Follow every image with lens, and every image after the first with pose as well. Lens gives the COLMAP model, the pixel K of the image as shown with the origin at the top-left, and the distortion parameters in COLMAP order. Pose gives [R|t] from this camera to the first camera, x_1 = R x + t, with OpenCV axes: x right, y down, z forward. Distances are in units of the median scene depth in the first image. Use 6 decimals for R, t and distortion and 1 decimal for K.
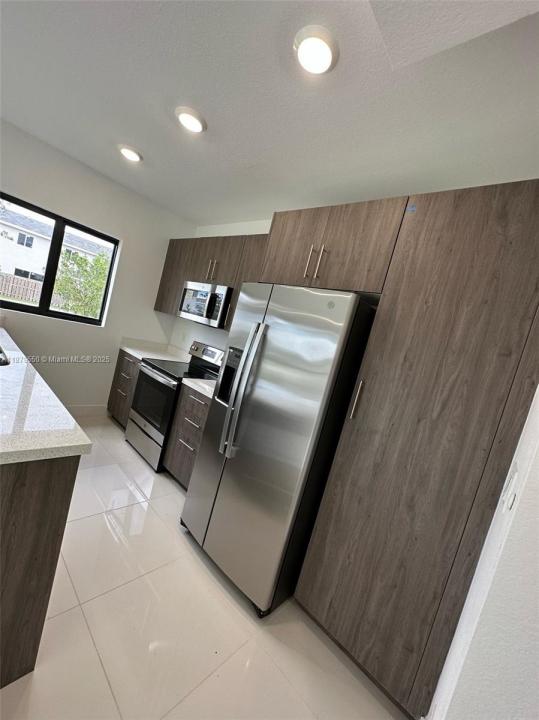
lens RADIAL K [[280.1, 0, 269.5], [0, 280.1, 360.0], [0, 0, 1]] dist [0.000331, 0.000296]
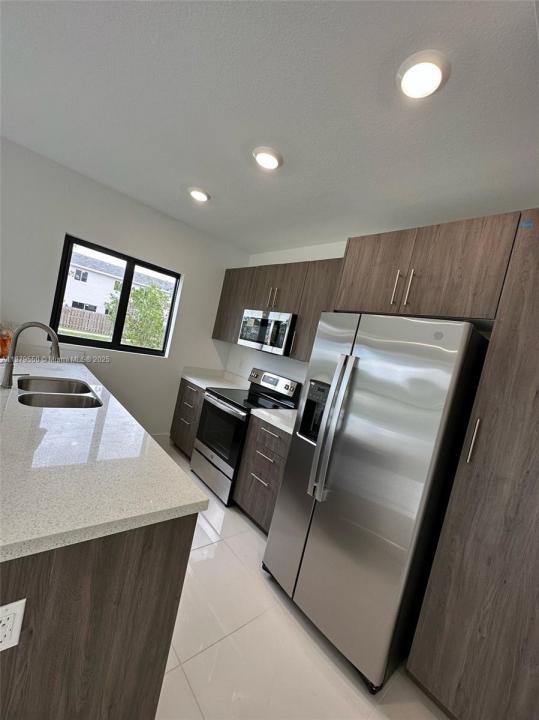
lens RADIAL K [[280.1, 0, 269.5], [0, 280.1, 360.0], [0, 0, 1]] dist [0.000331, 0.000296]
pose [[0.992777, -0.037243, -0.114043, -0.171225], [0.030684, 0.997802, -0.058740, -0.062601], [0.115980, 0.054816, 0.991738, 0.031062]]
